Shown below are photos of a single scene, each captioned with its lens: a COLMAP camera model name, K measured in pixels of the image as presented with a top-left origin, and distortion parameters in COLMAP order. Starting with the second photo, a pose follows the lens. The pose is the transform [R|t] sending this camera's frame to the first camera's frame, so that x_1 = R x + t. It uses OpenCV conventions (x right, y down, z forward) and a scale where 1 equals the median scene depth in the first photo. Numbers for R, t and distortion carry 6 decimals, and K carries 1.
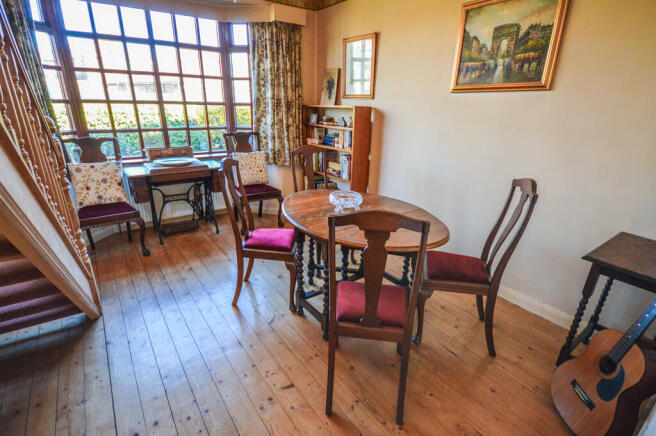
lens RADIAL K [[328.0, 0, 324.8], [0, 328.0, 222.9], [0, 0, 1]] dist [0.001732, -0.001926]
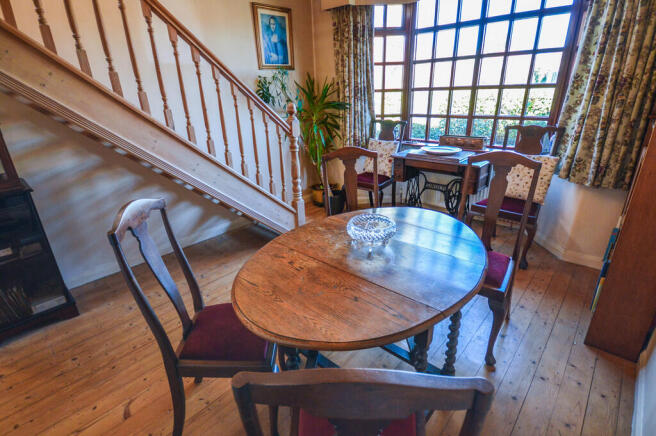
lens RADIAL K [[328.0, 0, 324.8], [0, 328.0, 222.9], [0, 0, 1]] dist [0.001732, -0.001926]
pose [[0.205206, 0.347206, -0.915062, 0.386071], [-0.304246, 0.911267, 0.277538, -0.140250], [0.930228, 0.221451, 0.292634, 0.402012]]
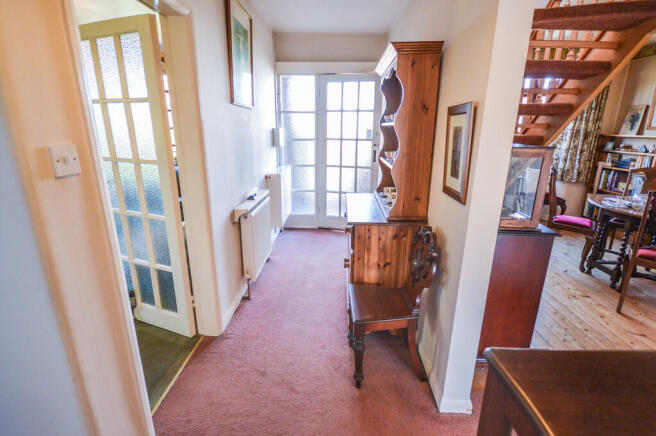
lens RADIAL K [[328.0, 0, 324.8], [0, 328.0, 222.9], [0, 0, 1]] dist [0.001732, -0.001926]
pose [[0.792934, 0.163042, -0.587089, -0.111383], [-0.208680, 0.977930, -0.010264, 0.192001], [0.572458, 0.130652, 0.809457, -0.543165]]
